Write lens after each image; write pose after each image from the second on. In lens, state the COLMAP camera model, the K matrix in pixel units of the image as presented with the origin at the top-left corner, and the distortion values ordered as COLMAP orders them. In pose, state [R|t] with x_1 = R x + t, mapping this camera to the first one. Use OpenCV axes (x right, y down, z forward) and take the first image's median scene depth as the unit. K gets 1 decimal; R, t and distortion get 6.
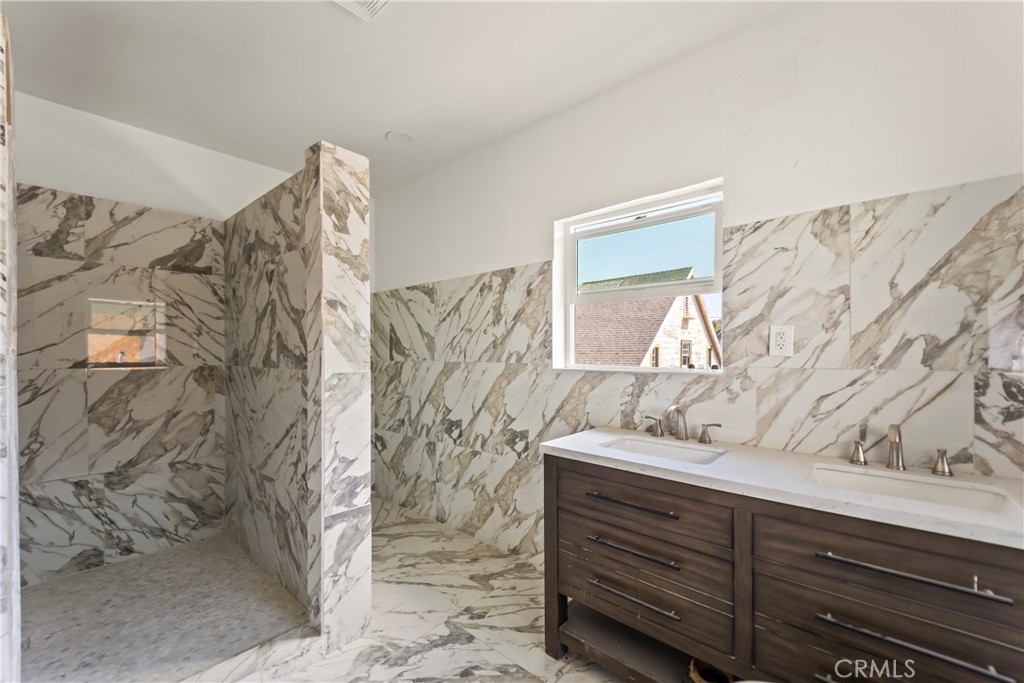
lens RADIAL K [[413.2, 0, 510.2], [0, 413.2, 355.0], [0, 0, 1]] dist [0.025746, -0.016509]
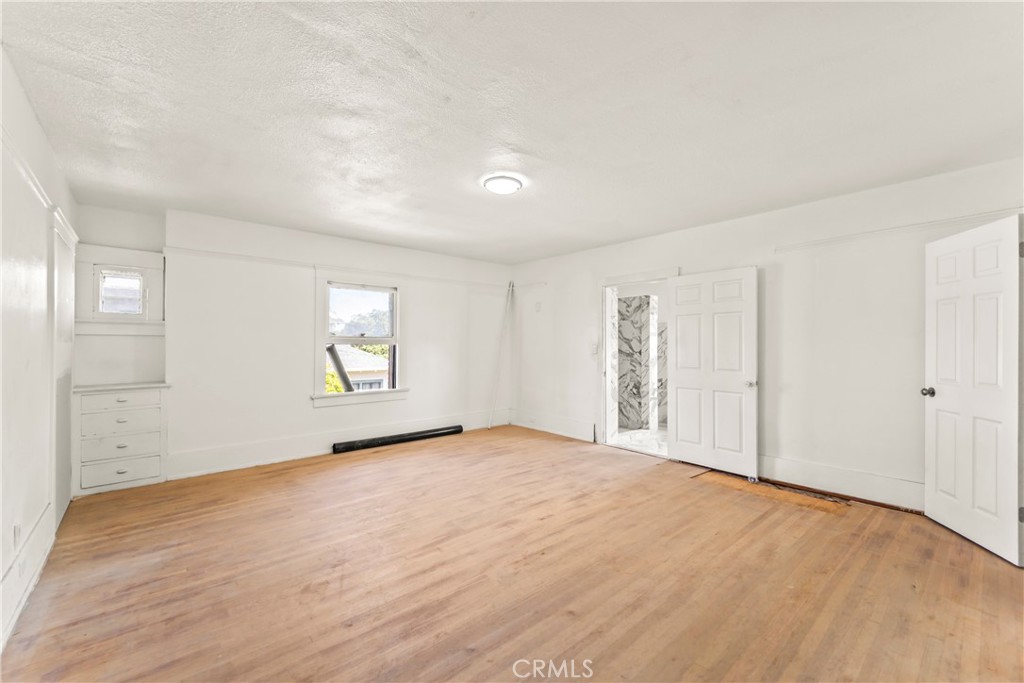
lens RADIAL K [[411.2, 0, 508.1], [0, 411.2, 342.5], [0, 0, 1]] dist [0.026826, -0.000306]
pose [[0.993872, 0.006801, -0.110324, -1.289262], [-0.008258, 0.999885, -0.012751, -0.037604], [0.110225, 0.013584, 0.993814, -2.740934]]
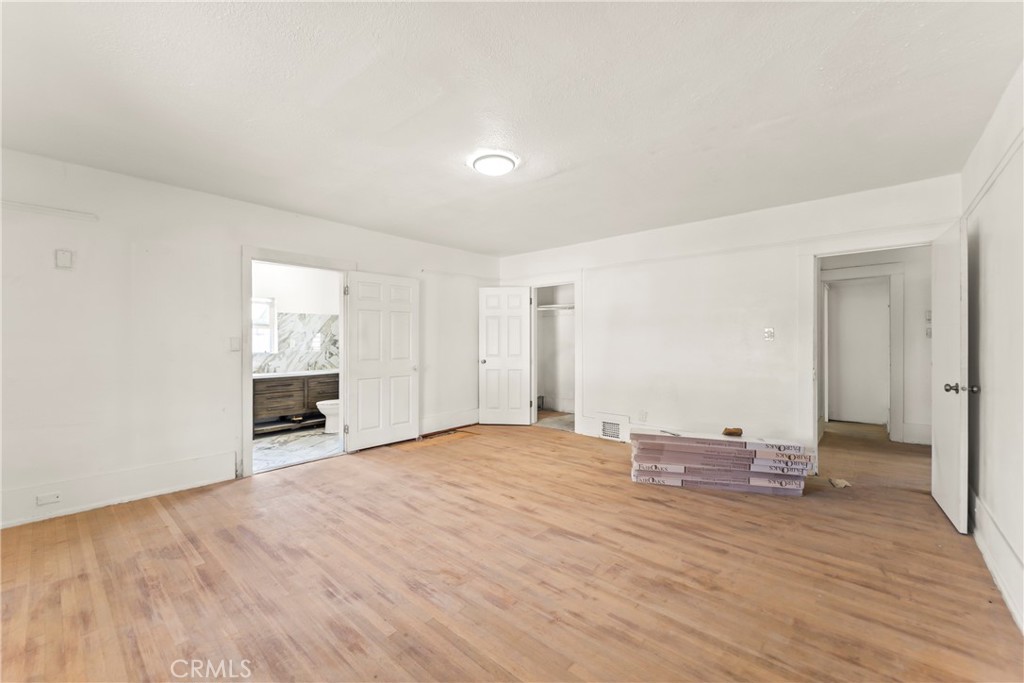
lens RADIAL K [[411.2, 0, 508.1], [0, 411.2, 342.5], [0, 0, 1]] dist [0.026826, -0.000306]
pose [[-0.013740, -0.001797, 0.999904, -3.198130], [0.009376, 0.999954, 0.001926, -0.034191], [-0.999862, 0.009401, -0.013723, -0.972812]]
